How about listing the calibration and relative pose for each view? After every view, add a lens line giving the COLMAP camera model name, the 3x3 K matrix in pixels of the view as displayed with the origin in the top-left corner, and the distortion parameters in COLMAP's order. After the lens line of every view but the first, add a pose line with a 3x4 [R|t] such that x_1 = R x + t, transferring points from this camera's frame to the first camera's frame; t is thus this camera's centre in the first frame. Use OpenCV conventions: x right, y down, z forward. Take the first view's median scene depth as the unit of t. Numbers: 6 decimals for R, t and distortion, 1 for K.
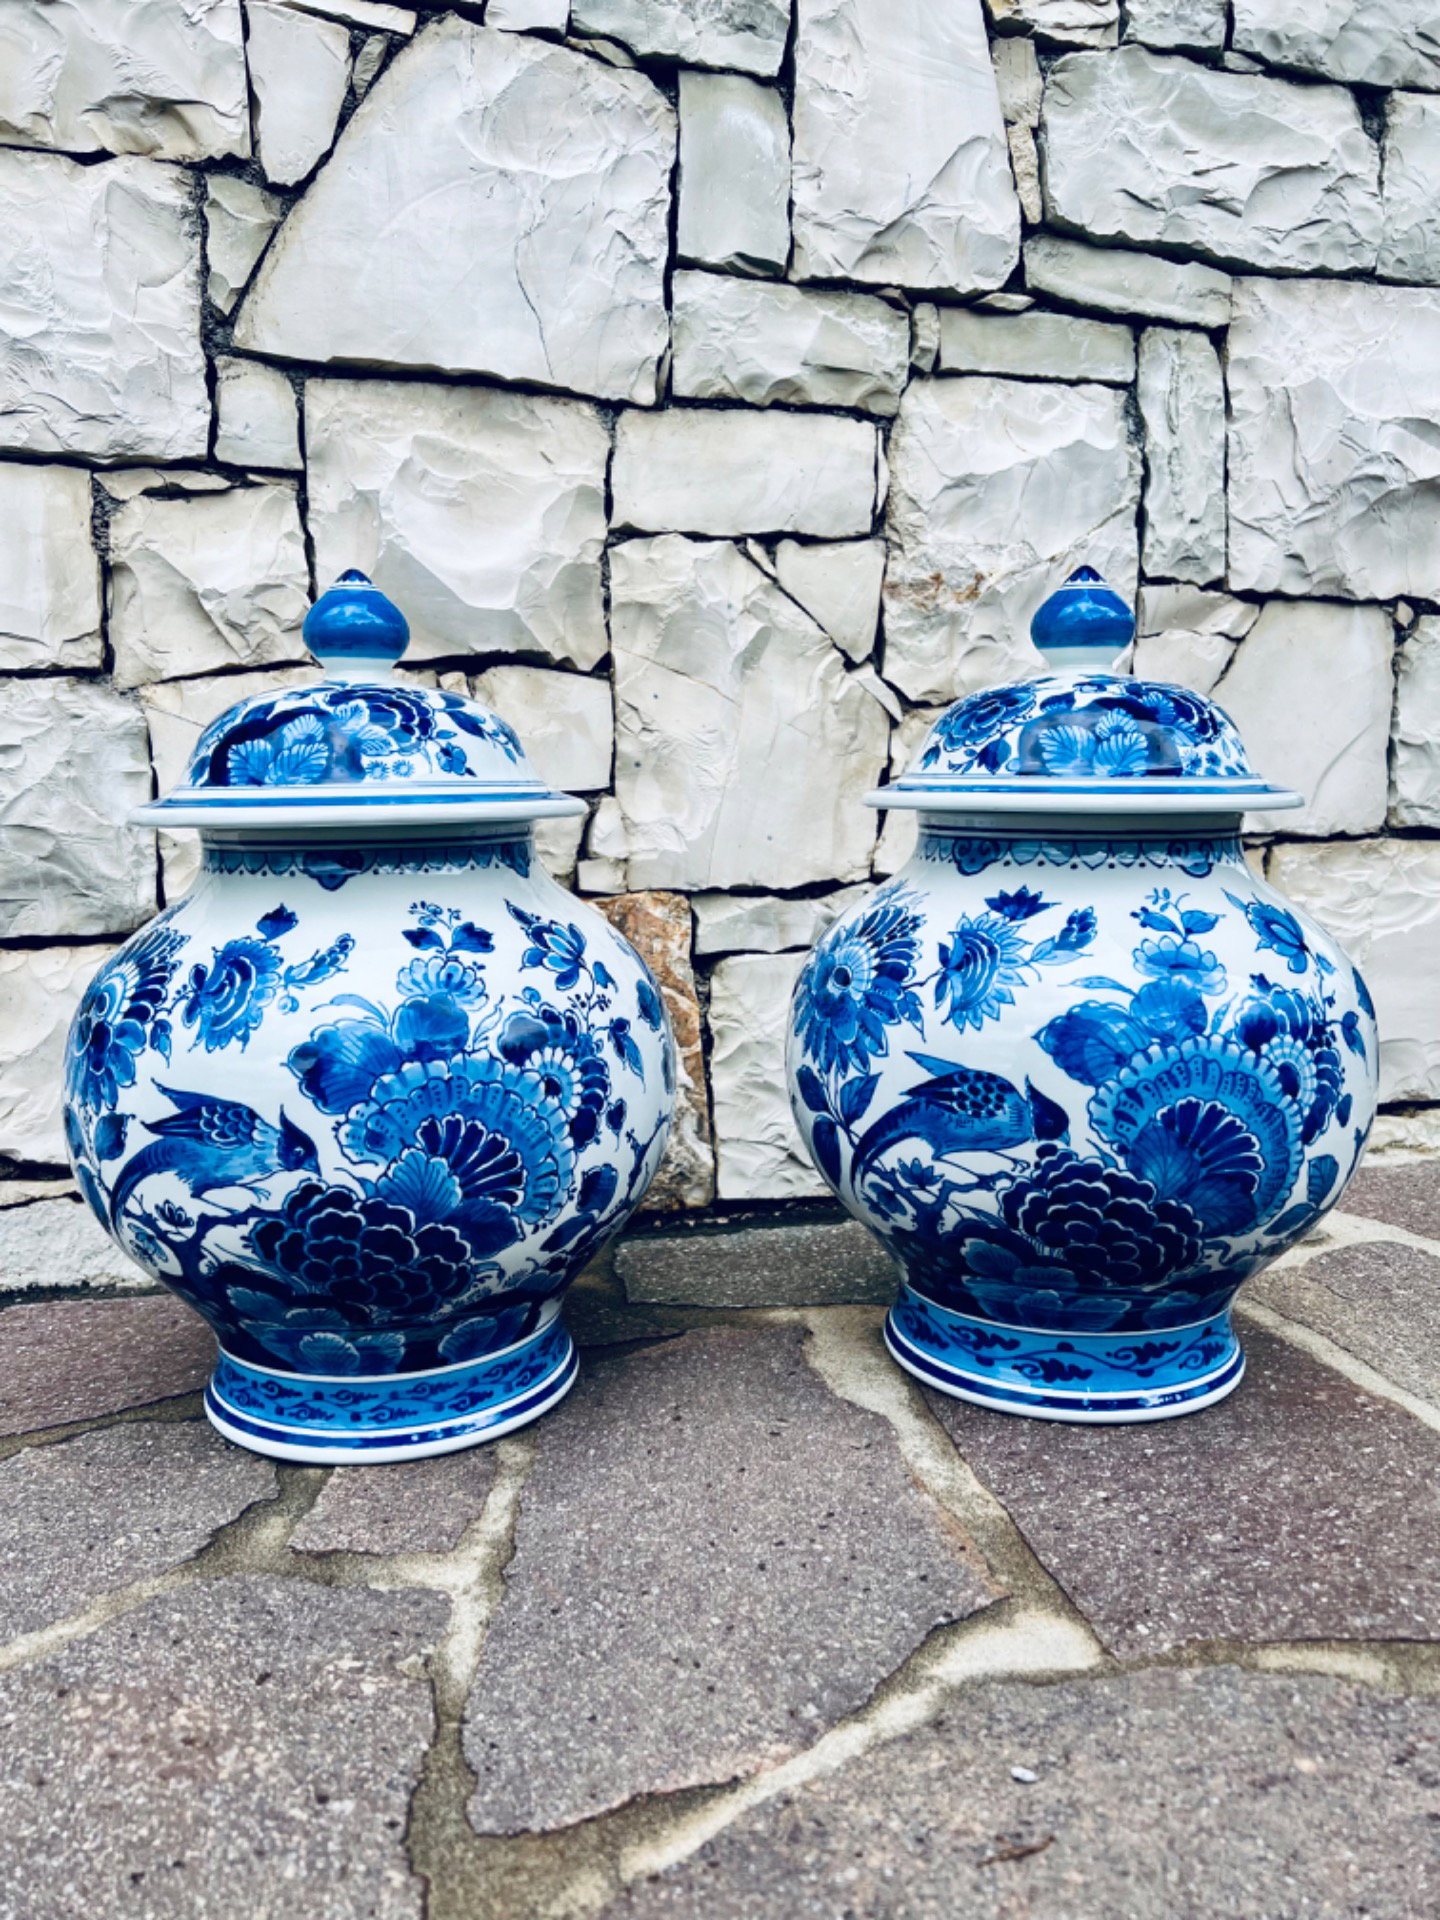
lens RADIAL K [[1439.5, 0, 708.7], [0, 1439.5, 962.0], [0, 0, 1]] dist [0.052228, -0.061938]
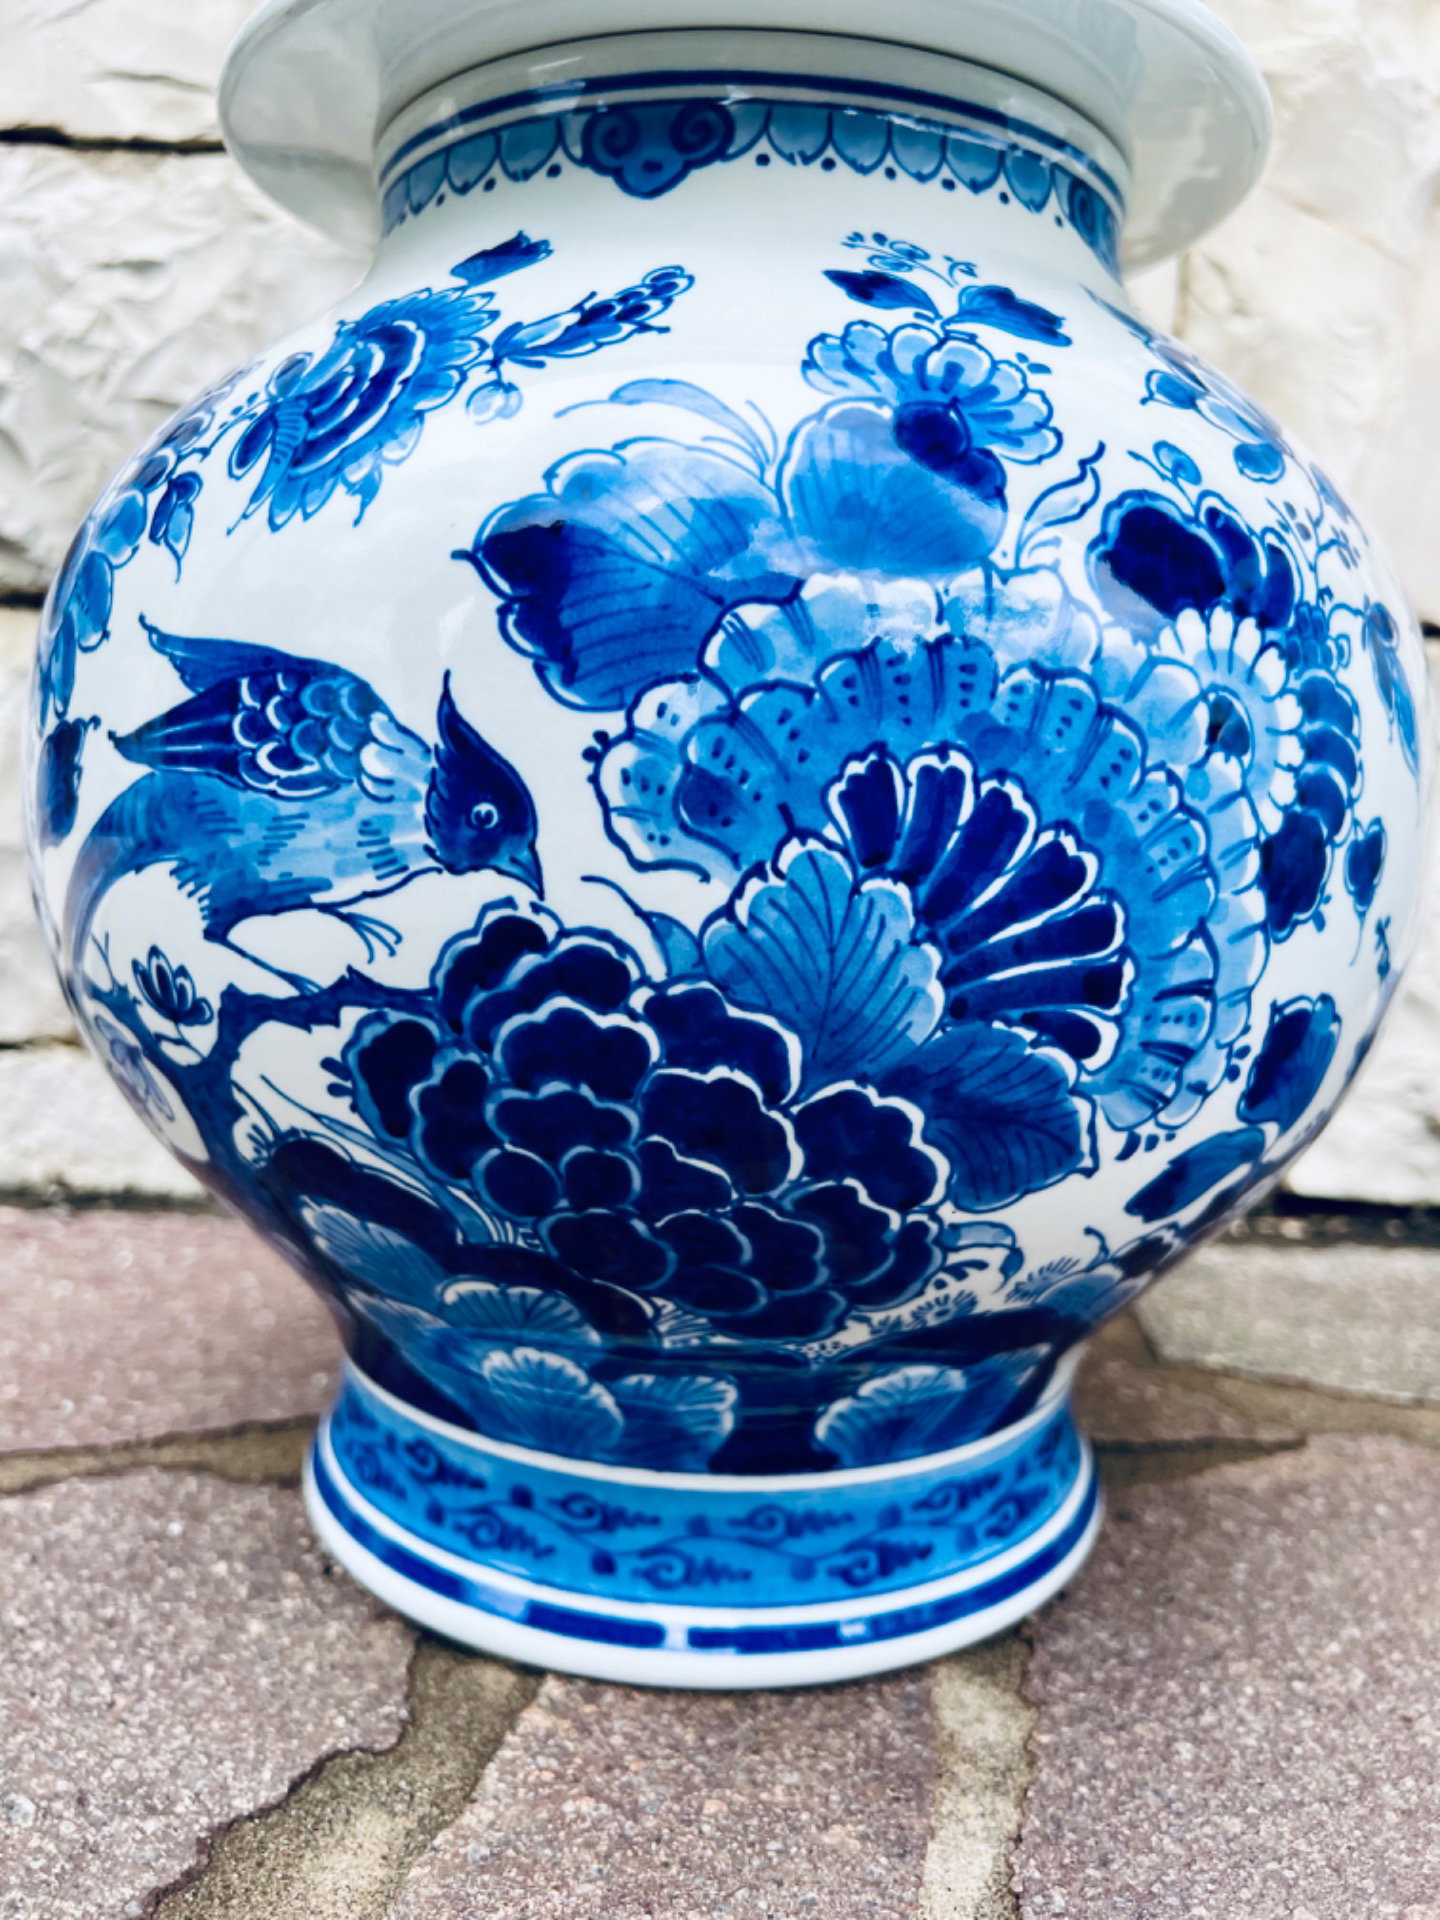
lens RADIAL K [[1485.3, 0, 721.6], [0, 1485.3, 966.8], [0, 0, 1]] dist [0.067481, -0.153934]
pose [[0.973253, 0.083500, -0.214025, -0.102022], [-0.082899, 0.996488, 0.011797, 0.104764], [0.214258, 0.006261, 0.976757, 0.449467]]
